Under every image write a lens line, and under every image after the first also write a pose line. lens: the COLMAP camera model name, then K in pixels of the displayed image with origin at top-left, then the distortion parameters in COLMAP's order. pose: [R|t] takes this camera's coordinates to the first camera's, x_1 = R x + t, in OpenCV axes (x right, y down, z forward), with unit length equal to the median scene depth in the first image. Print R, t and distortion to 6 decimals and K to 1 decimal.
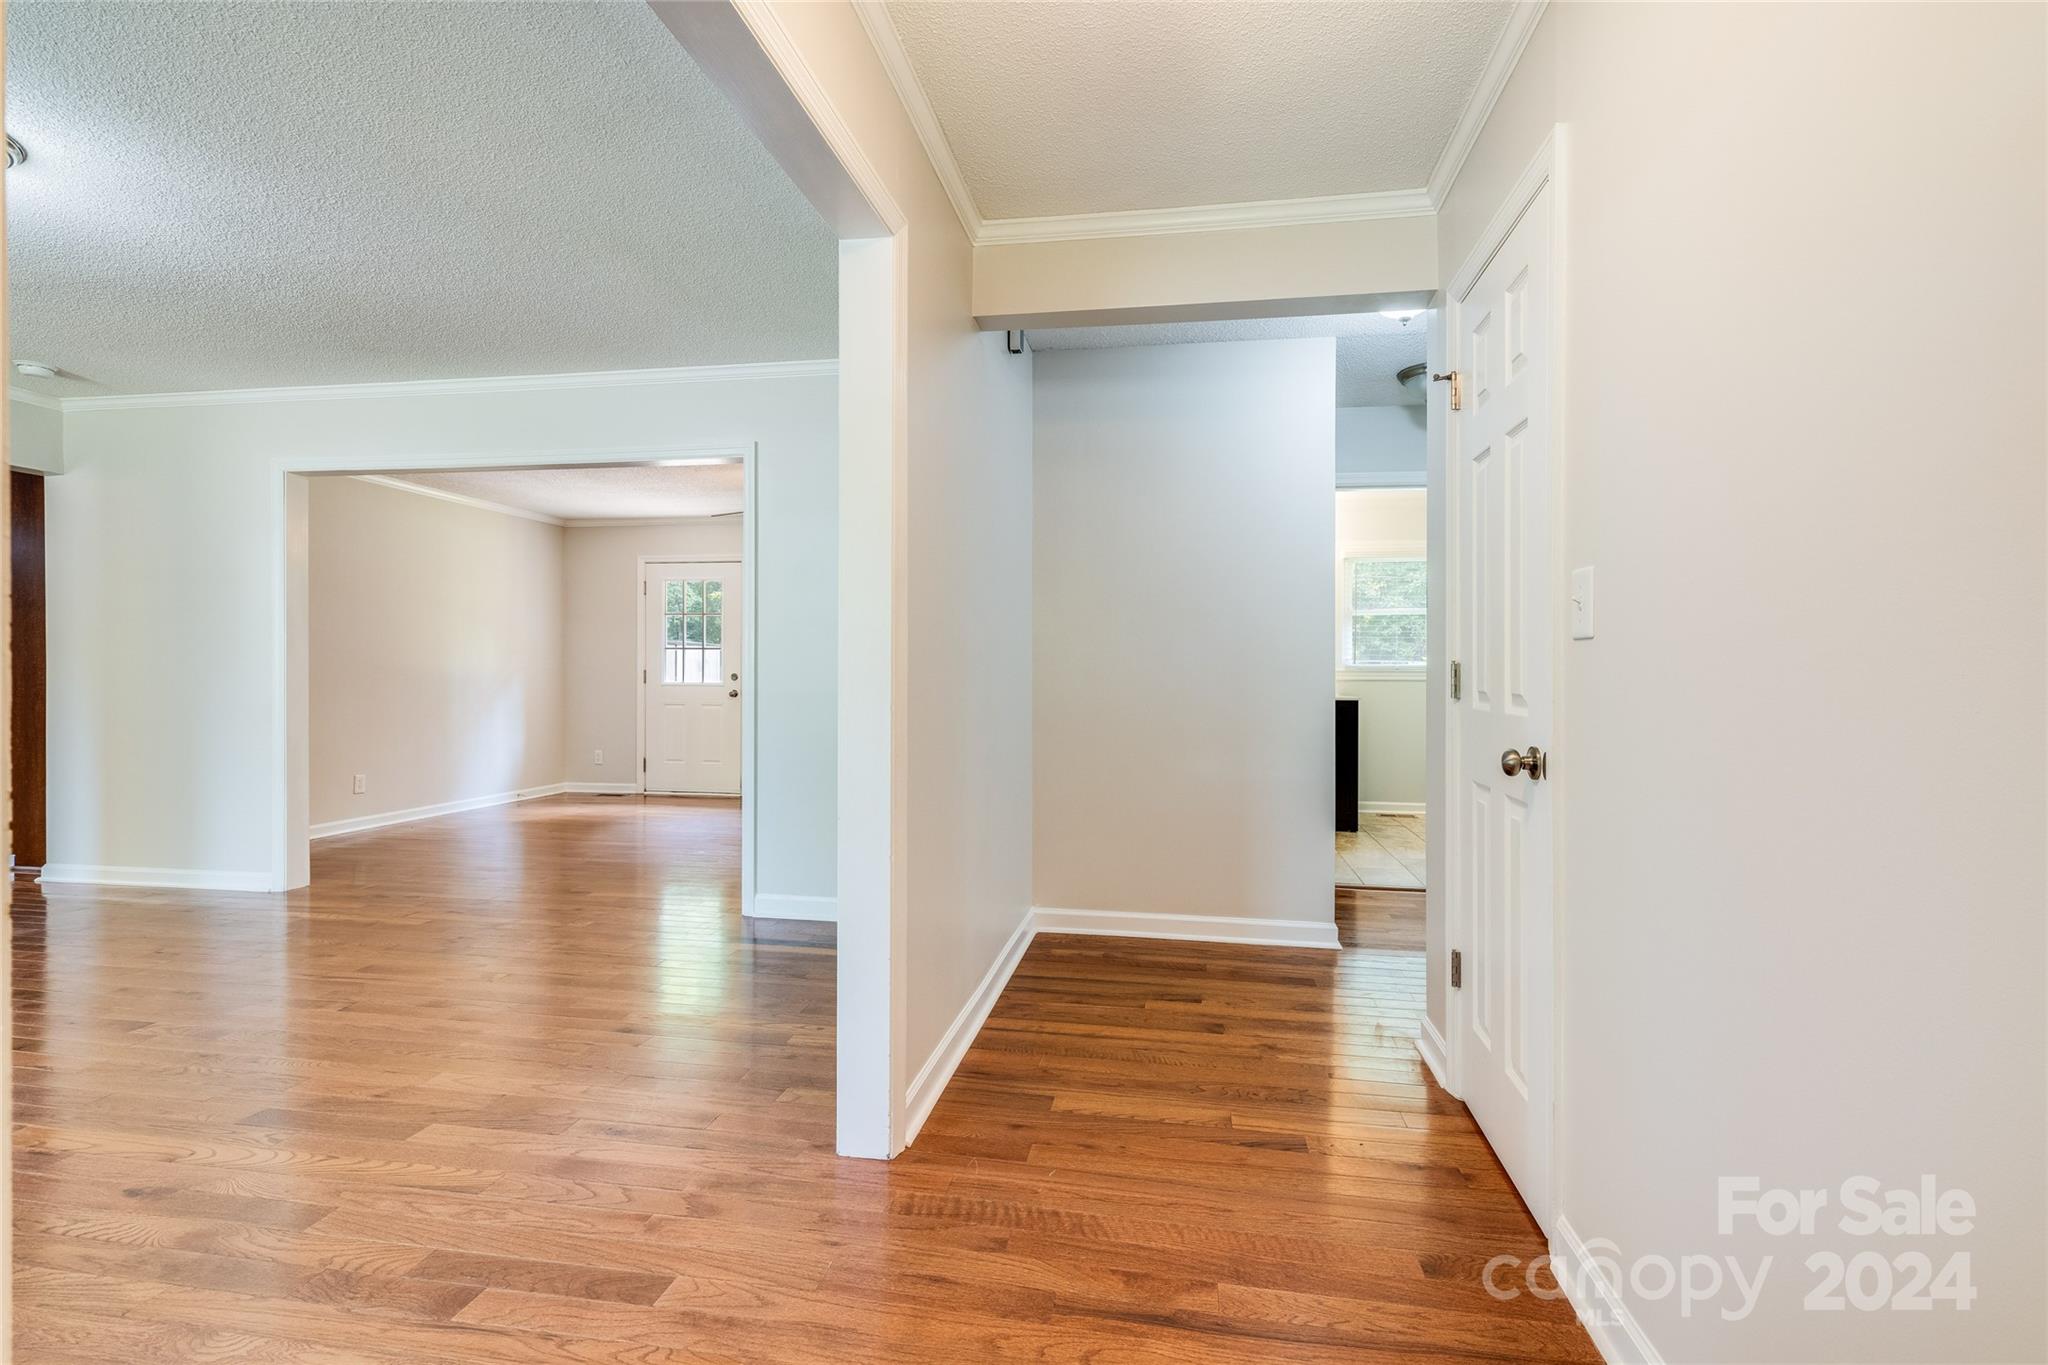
lens RADIAL K [[922.6, 0, 1037.5], [0, 922.6, 677.4], [0, 0, 1]] dist [0.010521, -0.000936]
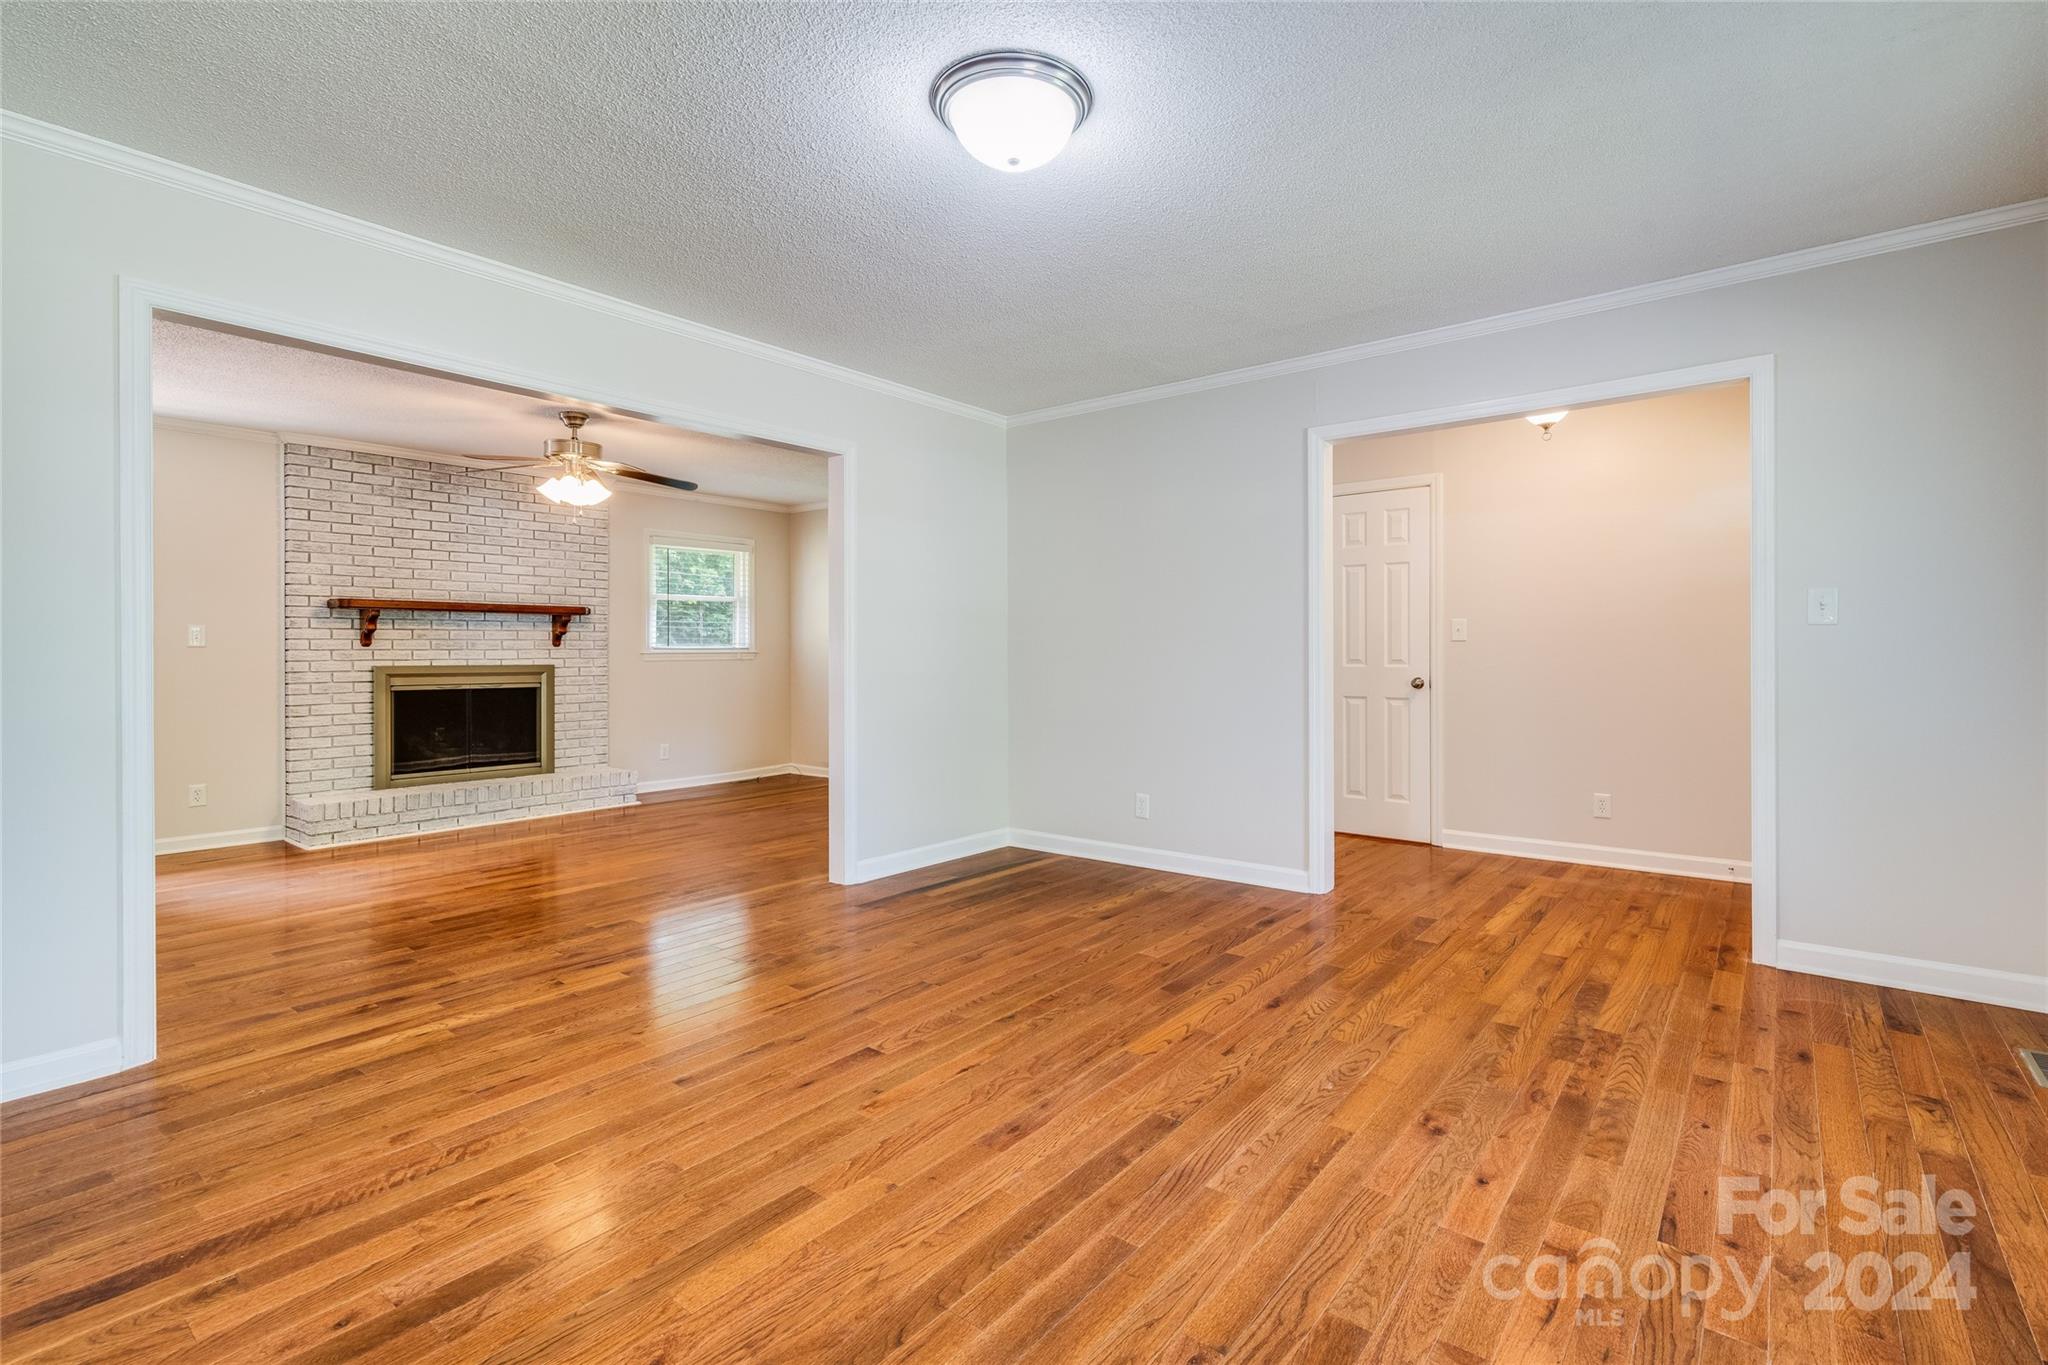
lens RADIAL K [[922.6, 0, 1041.2], [0, 922.6, 664.2], [0, 0, 1]] dist [0.010521, -0.000936]
pose [[0.478057, -0.019890, 0.878103, -1.016064], [0.011208, 0.999800, 0.016544, -0.011740], [-0.878257, 0.001933, 0.478185, 0.255201]]
